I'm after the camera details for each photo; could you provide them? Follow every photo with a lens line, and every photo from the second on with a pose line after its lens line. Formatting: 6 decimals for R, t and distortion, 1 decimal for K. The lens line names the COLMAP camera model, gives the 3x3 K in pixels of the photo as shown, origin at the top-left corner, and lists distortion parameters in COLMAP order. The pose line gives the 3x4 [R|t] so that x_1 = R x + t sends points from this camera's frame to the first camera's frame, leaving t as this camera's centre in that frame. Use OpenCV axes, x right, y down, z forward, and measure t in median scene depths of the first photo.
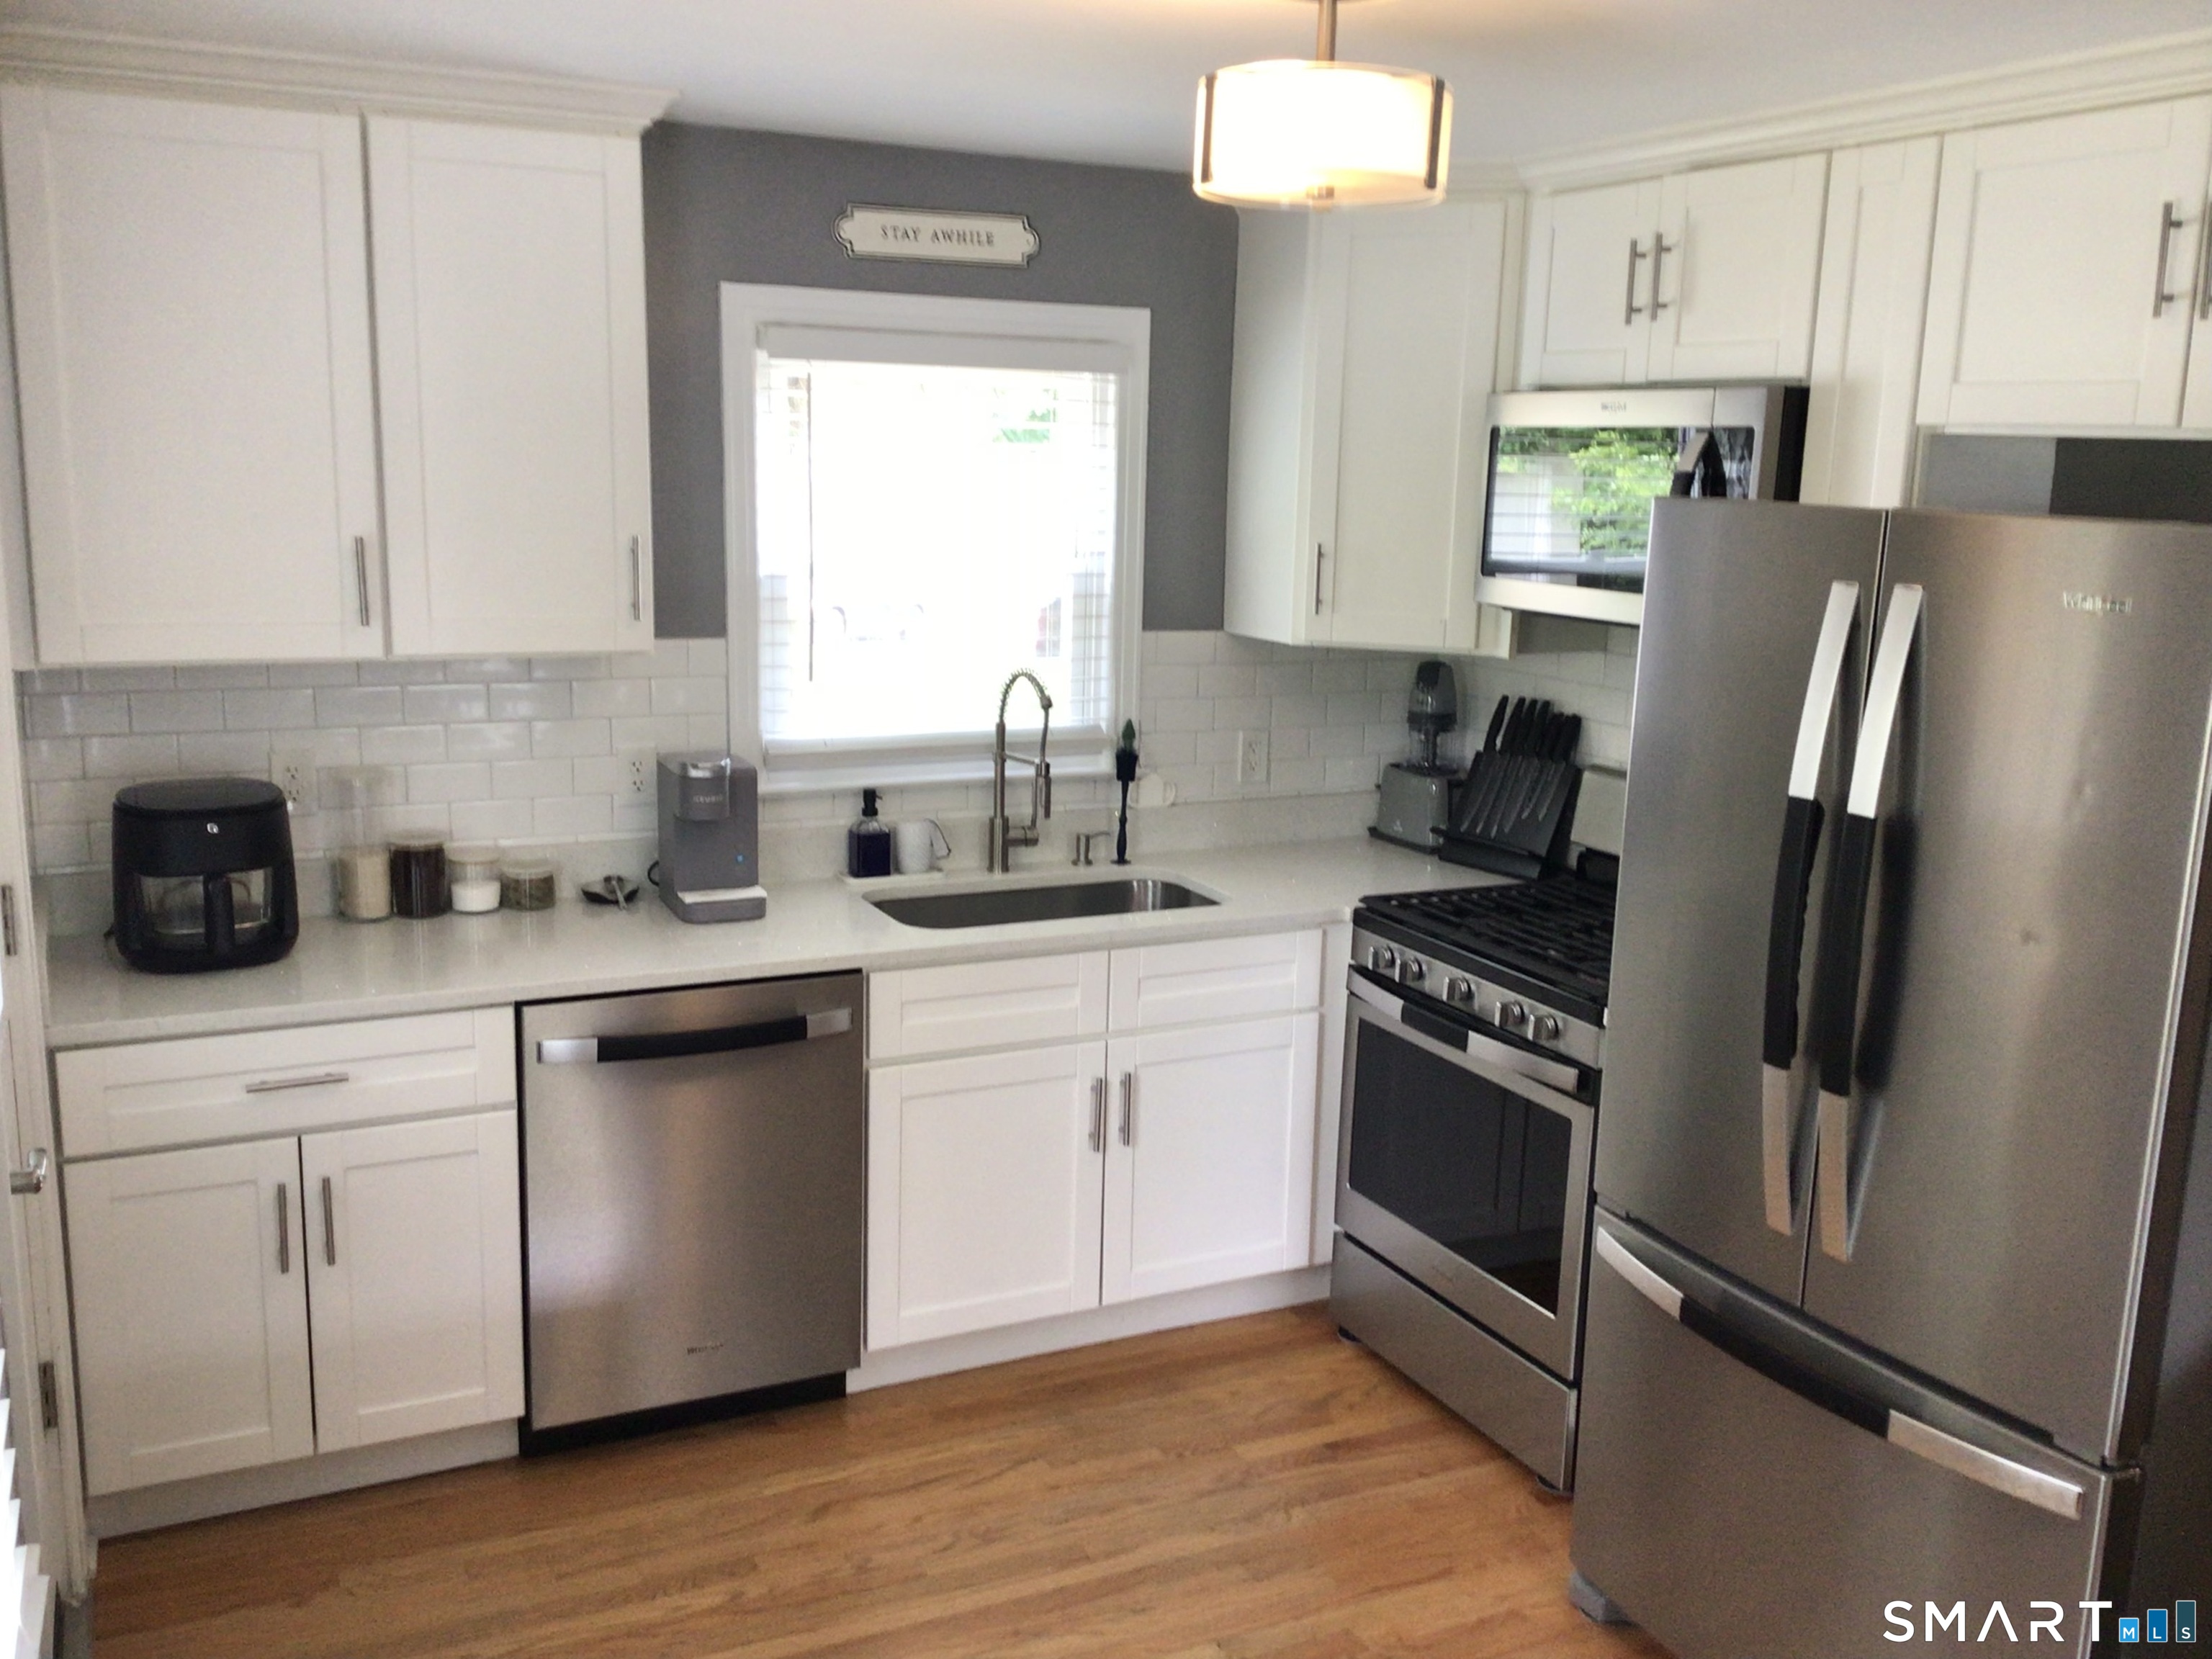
lens RADIAL K [[1978.9, 0, 1100.4], [0, 1978.9, 824.7], [0, 0, 1]] dist [0.086607, -0.109412]
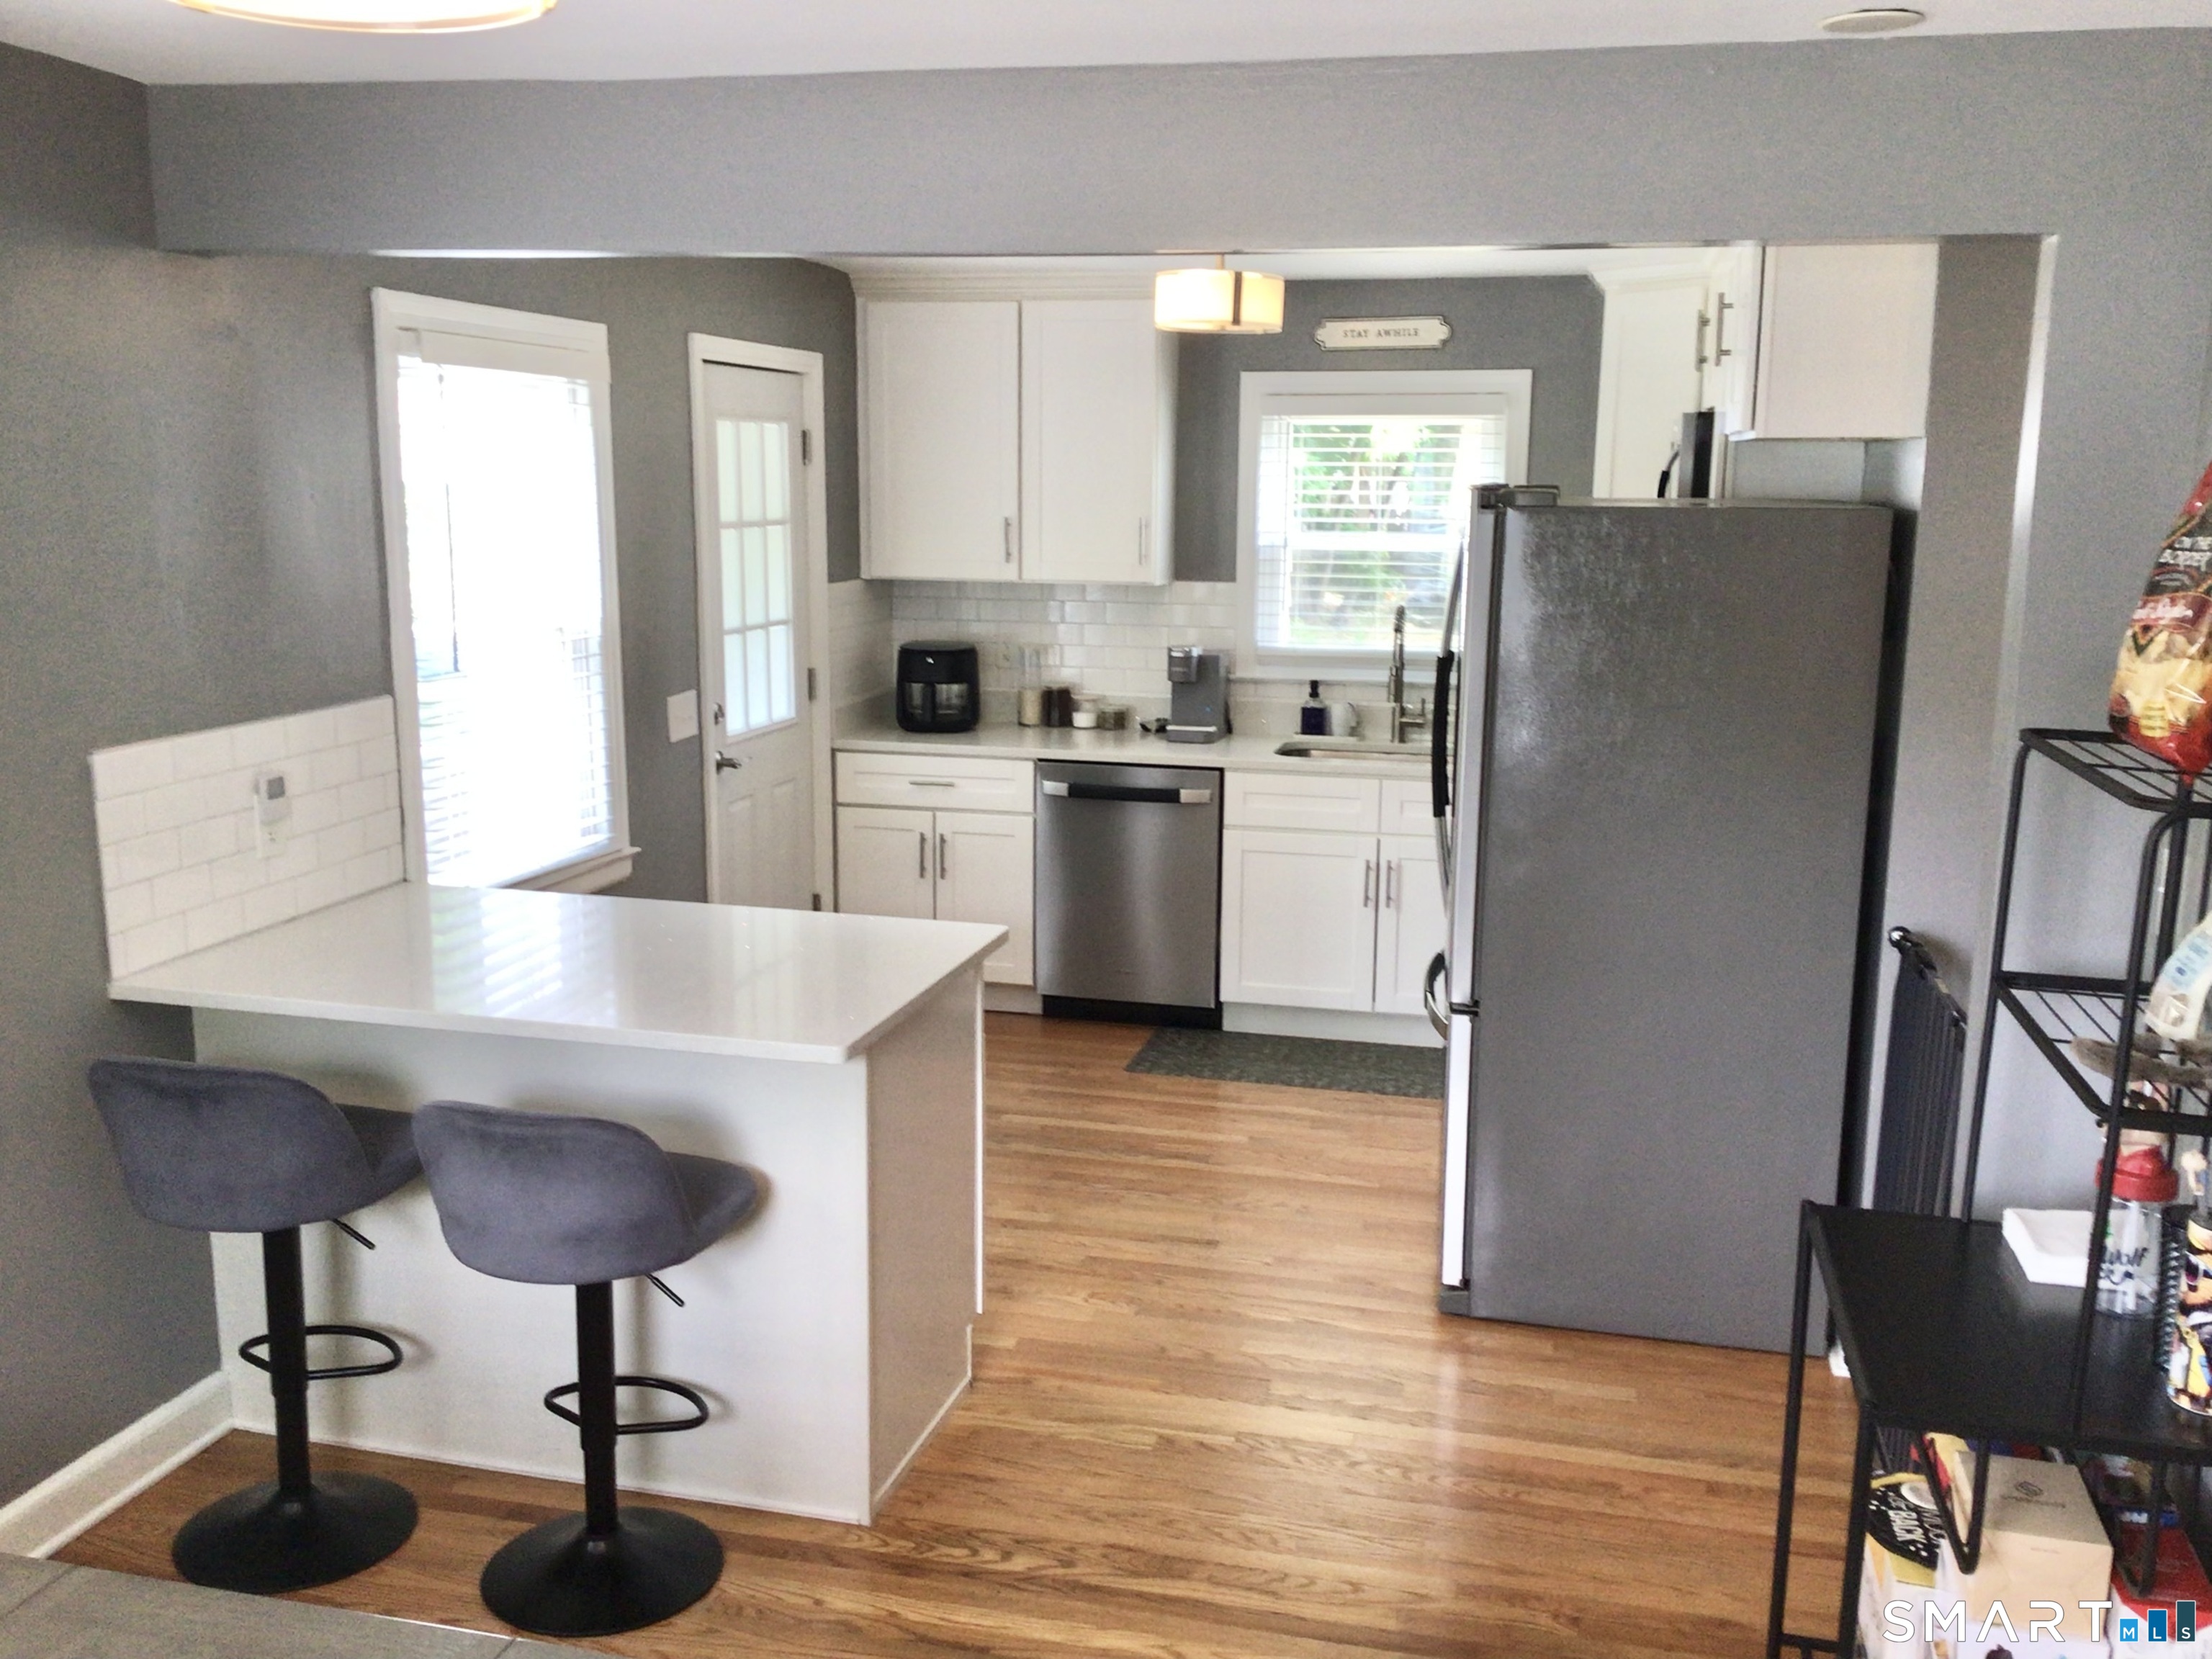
lens RADIAL K [[1978.9, 0, 1106.4], [0, 1978.9, 841.9], [0, 0, 1]] dist [0.086607, -0.109412]
pose [[0.763775, 0.103349, -0.637155, 0.847917], [-0.114920, 0.993101, 0.023327, 0.100602], [0.635170, 0.055405, 0.770383, -0.358080]]
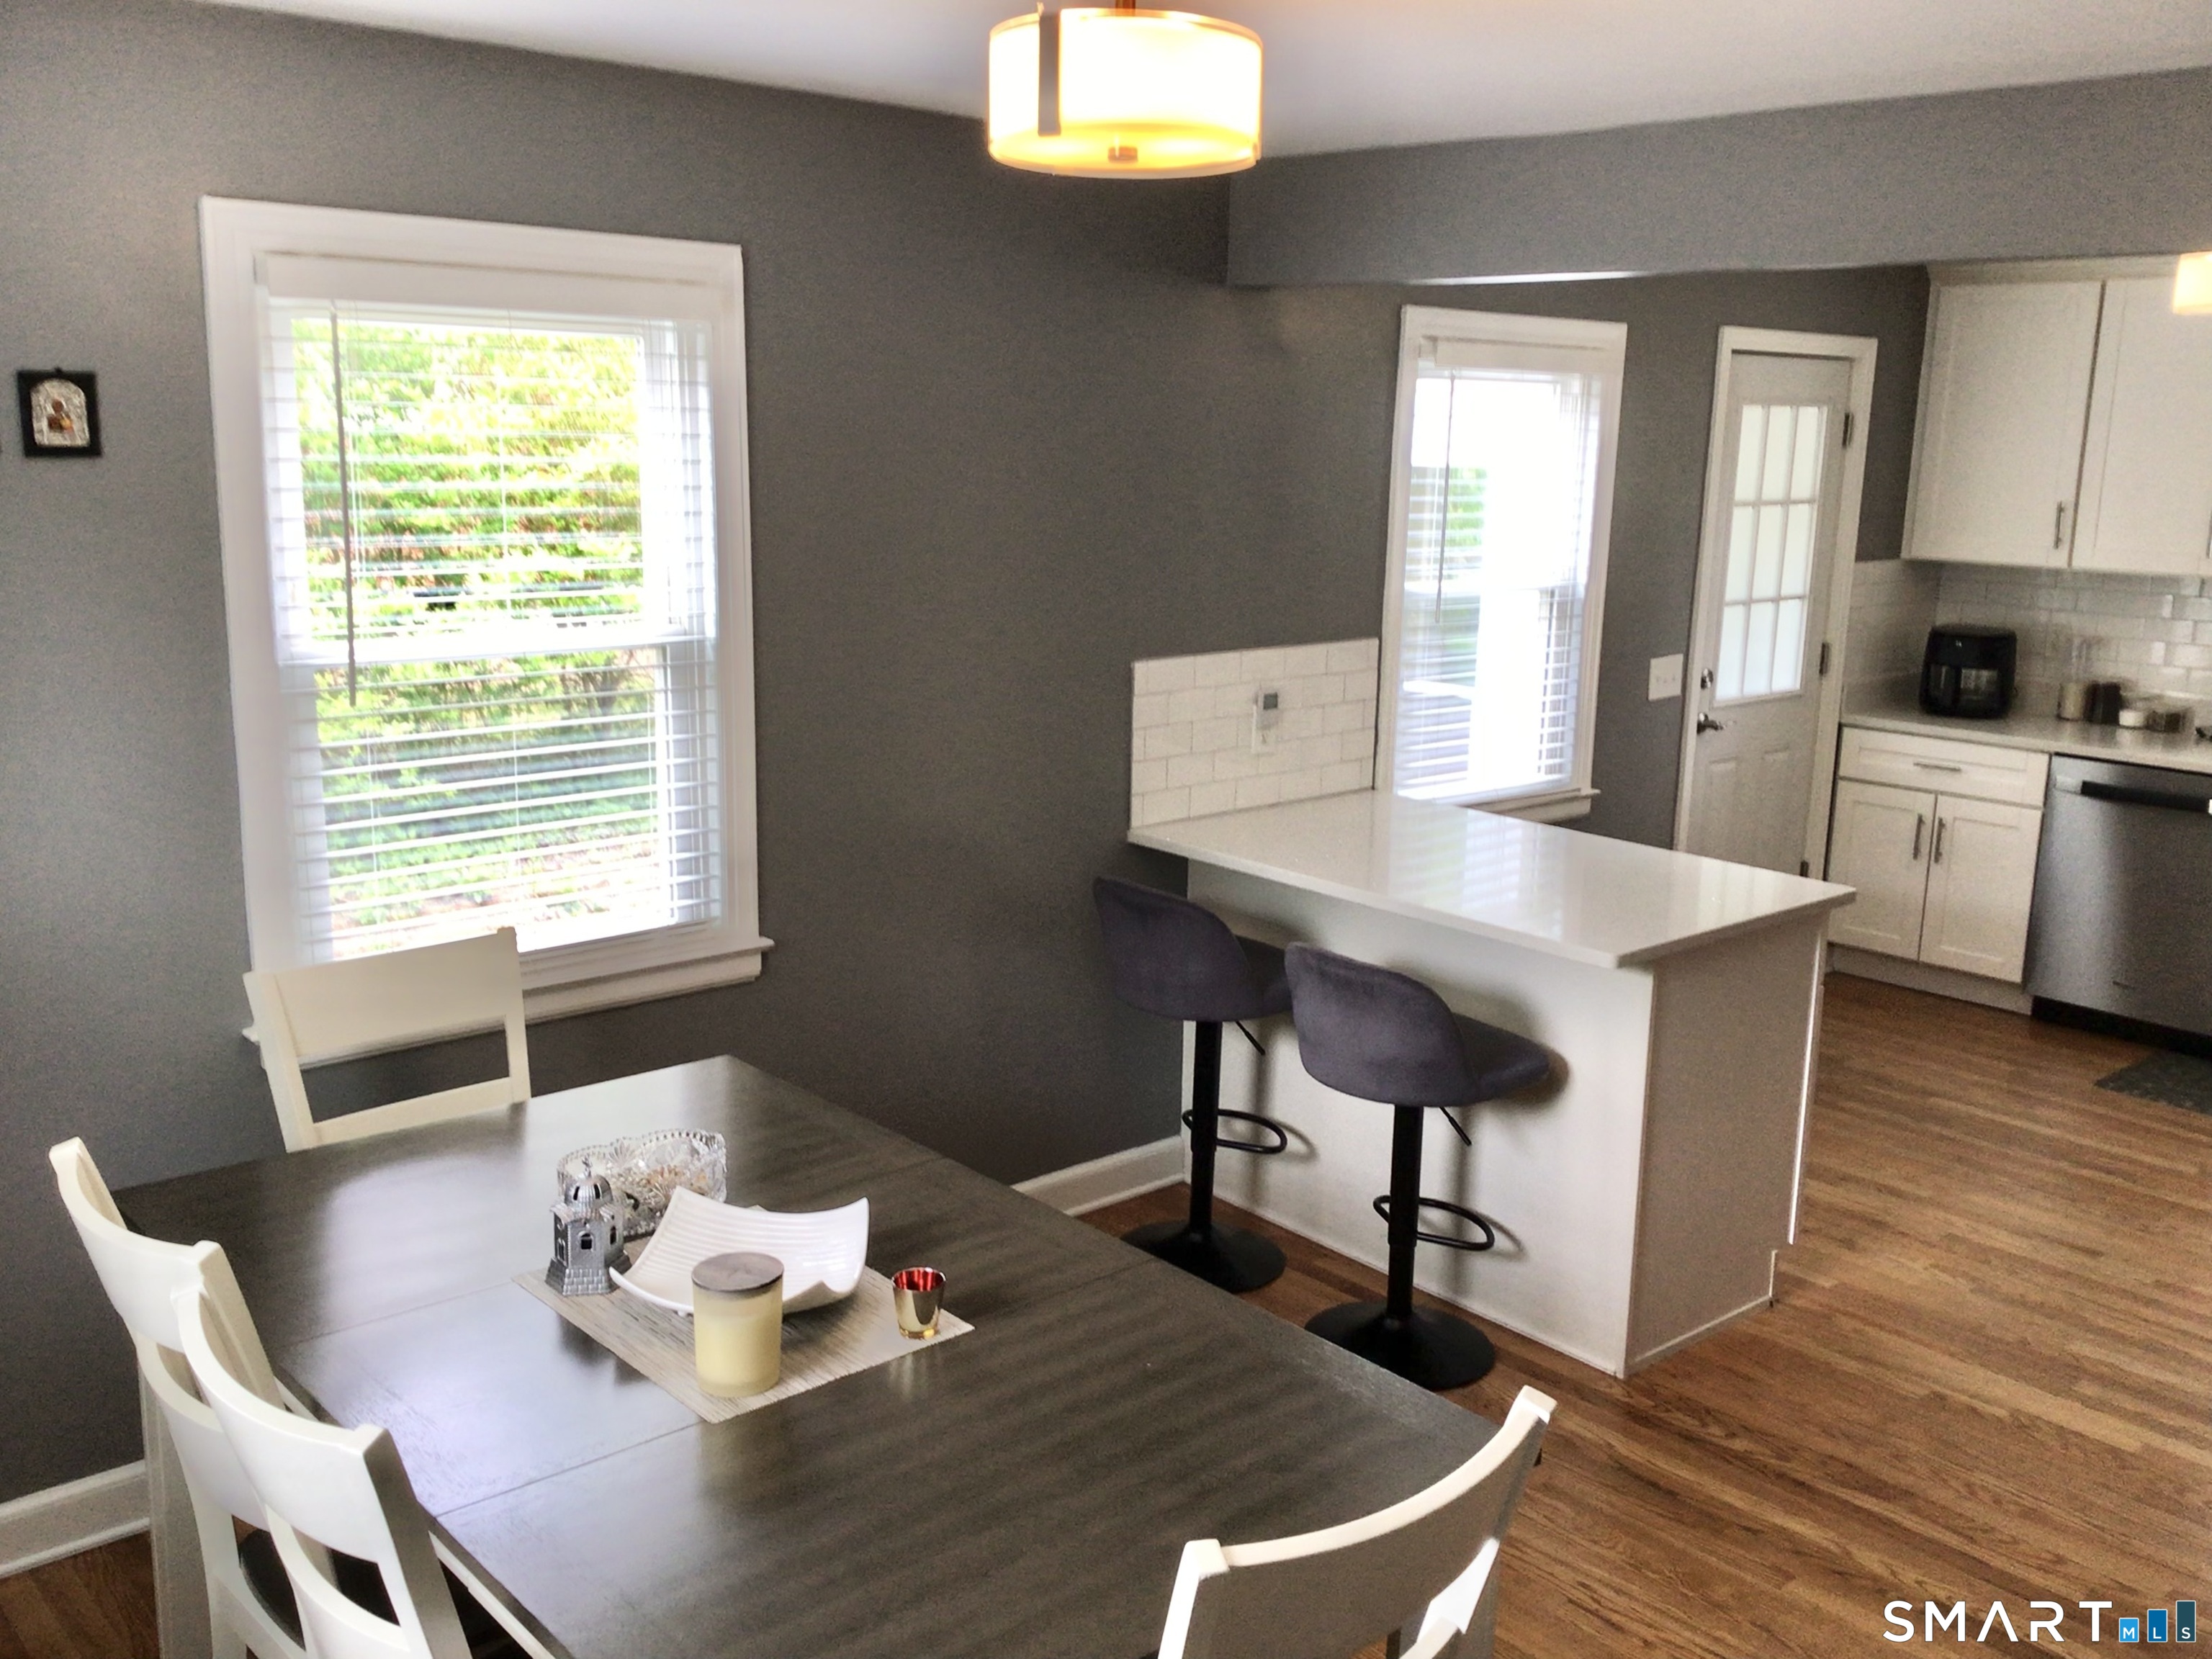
lens RADIAL K [[1978.9, 0, 1112.3], [0, 1978.9, 823.8], [0, 0, 1]] dist [0.086607, -0.109412]
pose [[0.272673, 0.176784, -0.945726, 1.082070], [-0.199756, 0.971956, 0.124094, 0.083797], [0.941141, 0.155078, 0.300340, -0.321297]]
